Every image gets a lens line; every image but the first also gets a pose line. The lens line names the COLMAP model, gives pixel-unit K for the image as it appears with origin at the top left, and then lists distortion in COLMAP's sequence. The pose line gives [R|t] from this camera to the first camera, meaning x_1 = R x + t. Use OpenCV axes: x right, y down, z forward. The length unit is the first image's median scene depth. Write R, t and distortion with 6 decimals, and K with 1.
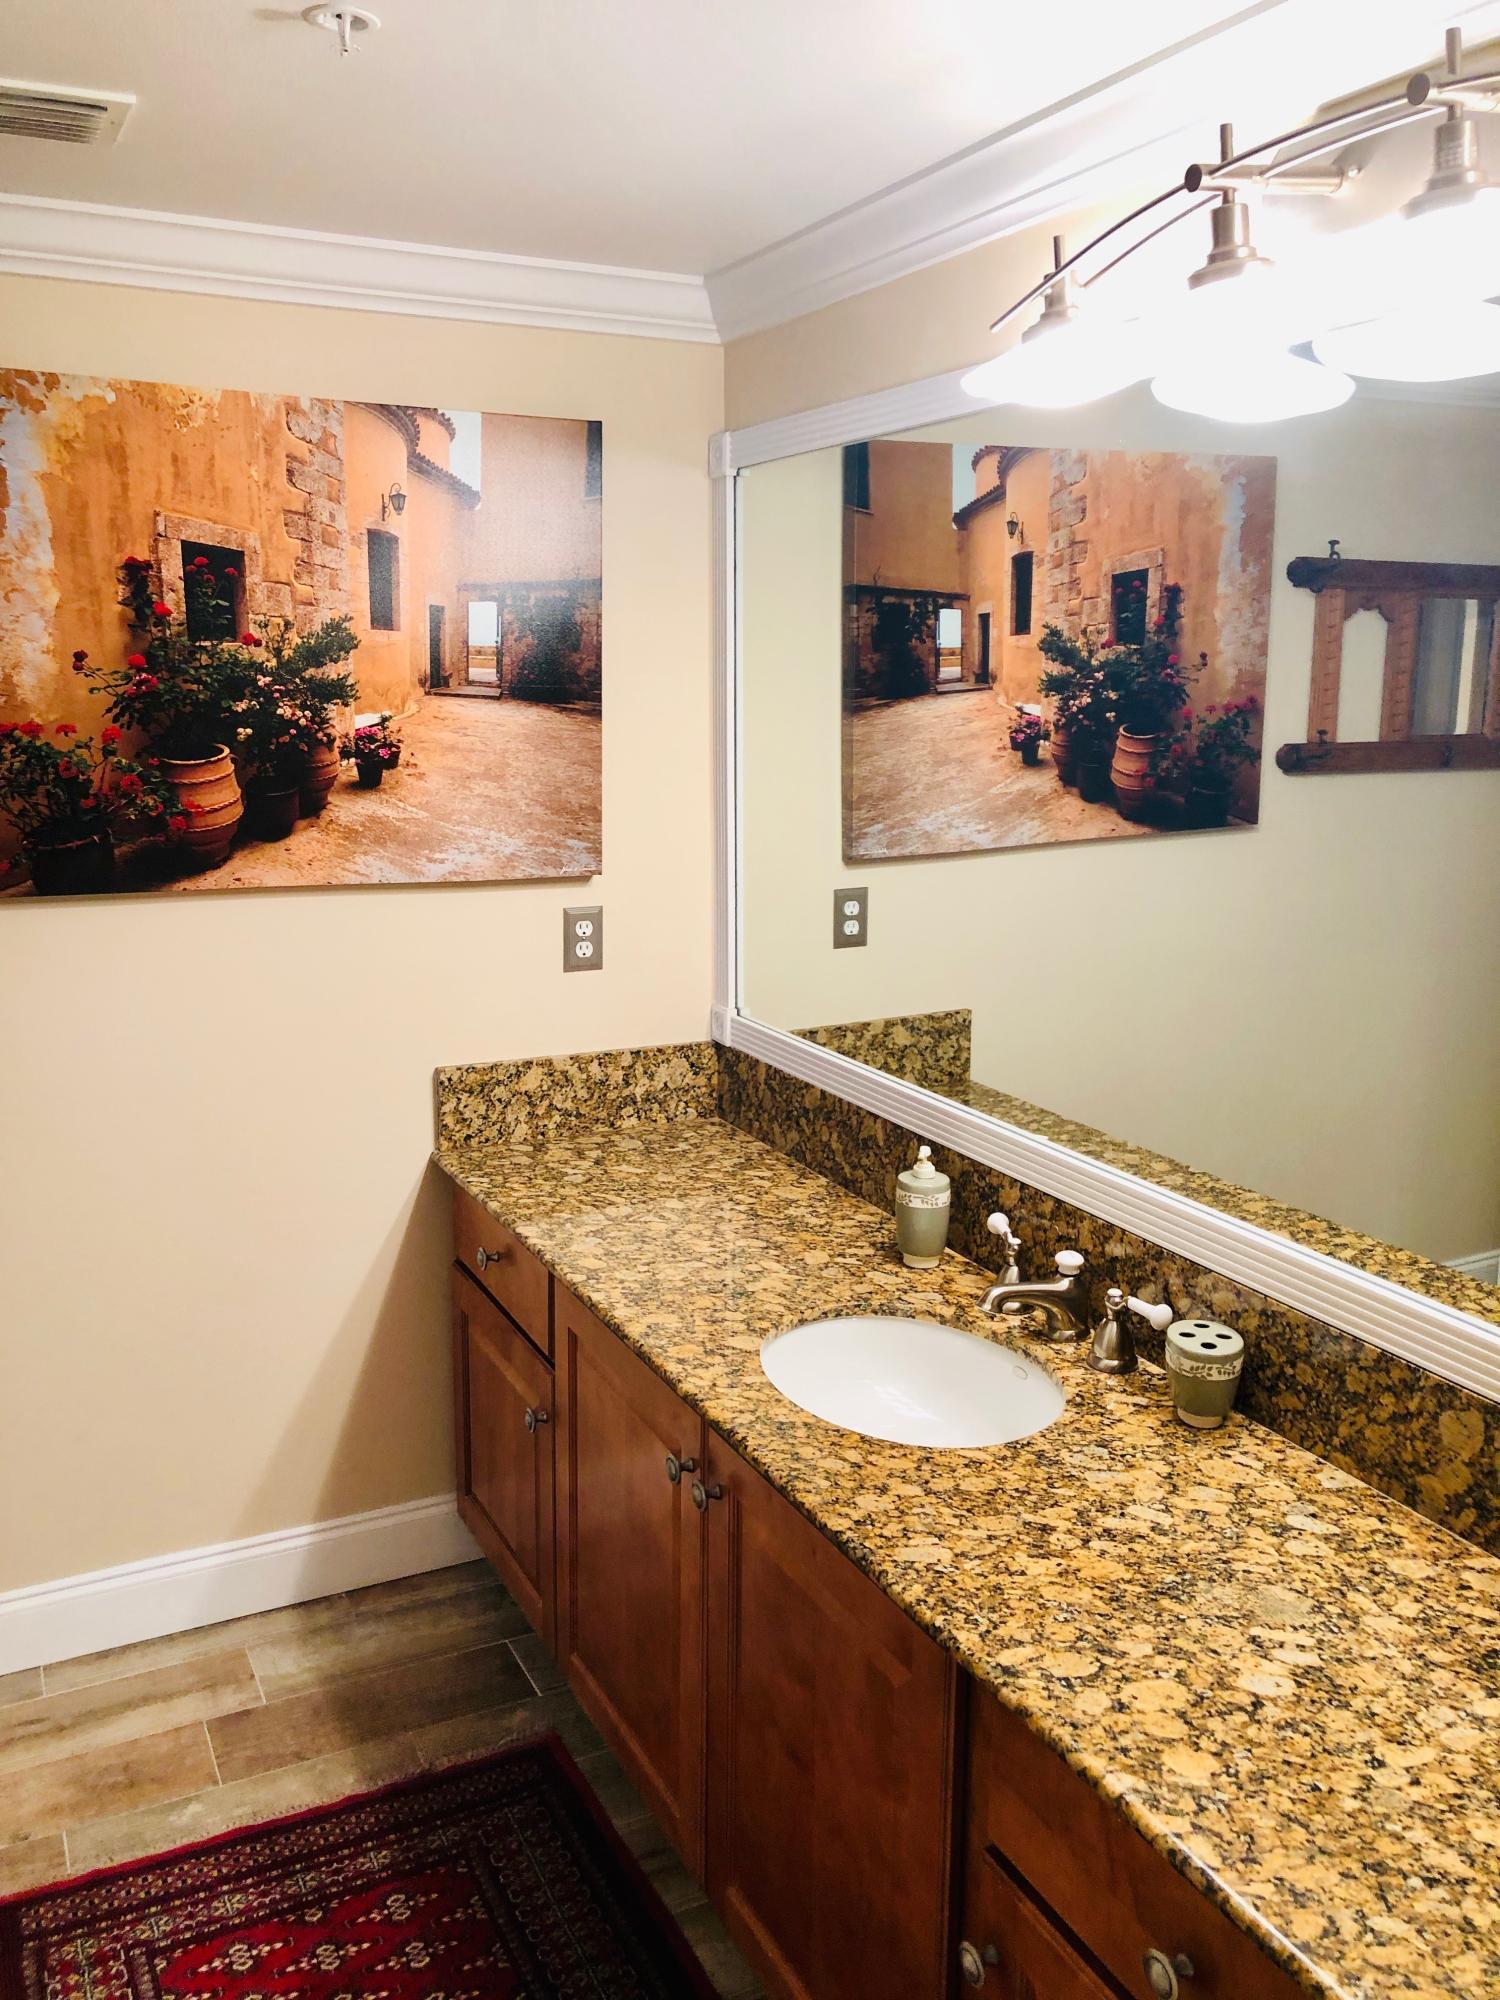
lens RADIAL K [[1638.9, 0, 743.1], [0, 1638.9, 994.6], [0, 0, 1]] dist [0.050407, -0.057329]
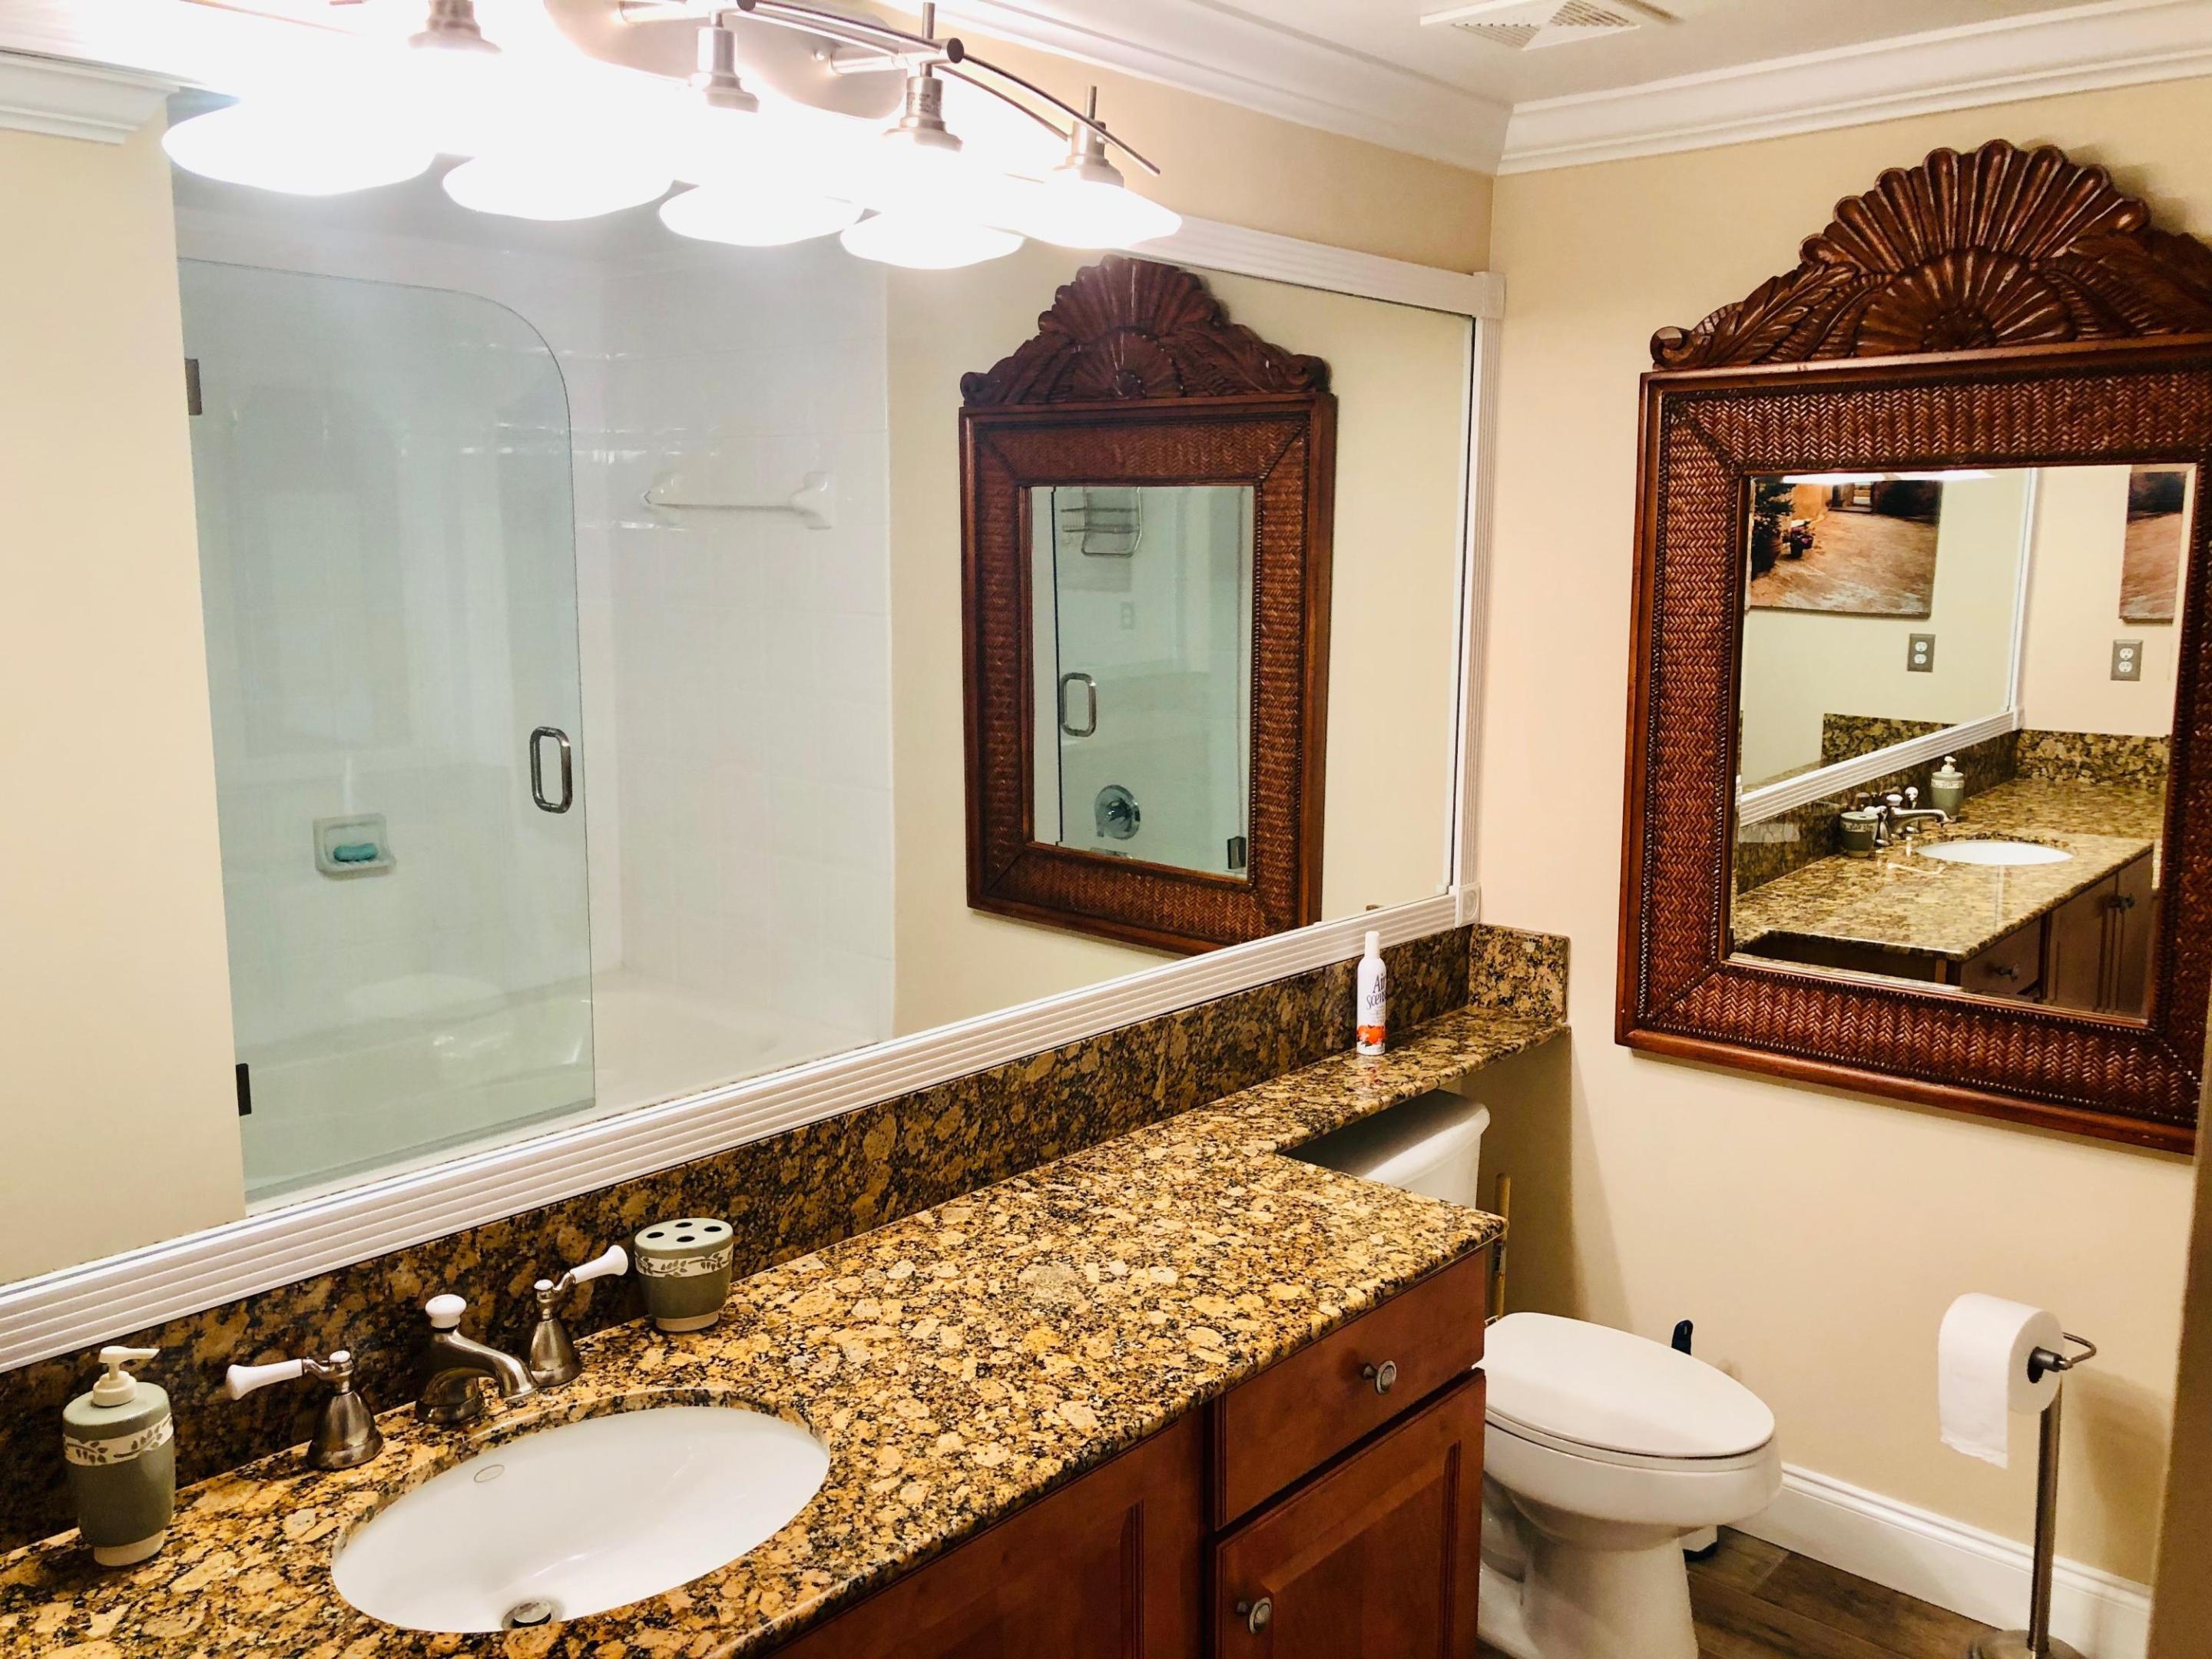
lens RADIAL K [[1812.6, 0, 1098.5], [0, 1812.6, 826.4], [0, 0, 1]] dist [0.050407, -0.057329]
pose [[-0.370512, -0.145807, 0.917312, -0.793372], [0.184457, 0.956381, 0.226521, -0.221955], [-0.910328, 0.253133, -0.327455, 1.202928]]
